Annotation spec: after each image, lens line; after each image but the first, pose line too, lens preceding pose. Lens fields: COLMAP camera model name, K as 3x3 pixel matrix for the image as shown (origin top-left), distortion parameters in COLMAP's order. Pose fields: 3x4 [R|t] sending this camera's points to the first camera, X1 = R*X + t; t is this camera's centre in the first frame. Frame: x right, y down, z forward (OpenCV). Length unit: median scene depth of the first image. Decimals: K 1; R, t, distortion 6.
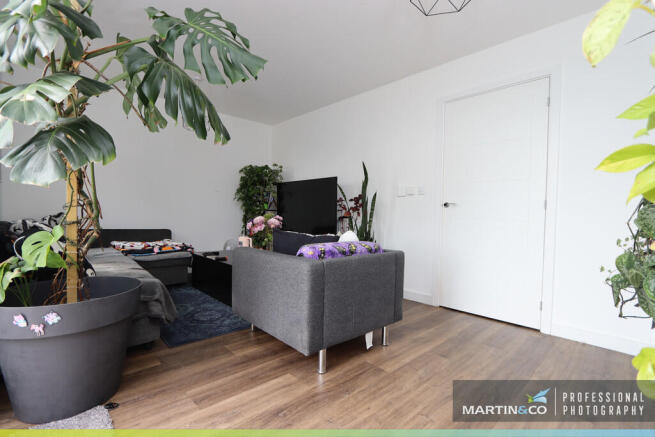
lens RADIAL K [[302.2, 0, 325.2], [0, 302.2, 222.2], [0, 0, 1]] dist [-0.017944, 0.000688]
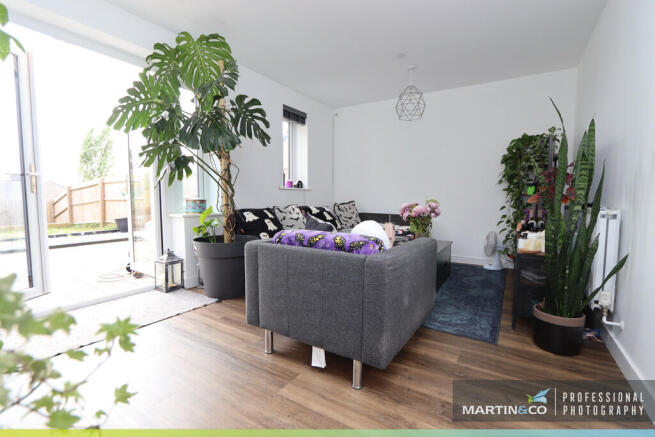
lens RADIAL K [[302.2, 0, 325.2], [0, 302.2, 222.2], [0, 0, 1]] dist [-0.017944, 0.000688]
pose [[0.234656, 0.051301, -0.970724, 0.957204], [-0.017347, 0.998668, 0.048584, -0.000339], [0.971924, 0.005438, 0.235234, 0.885679]]
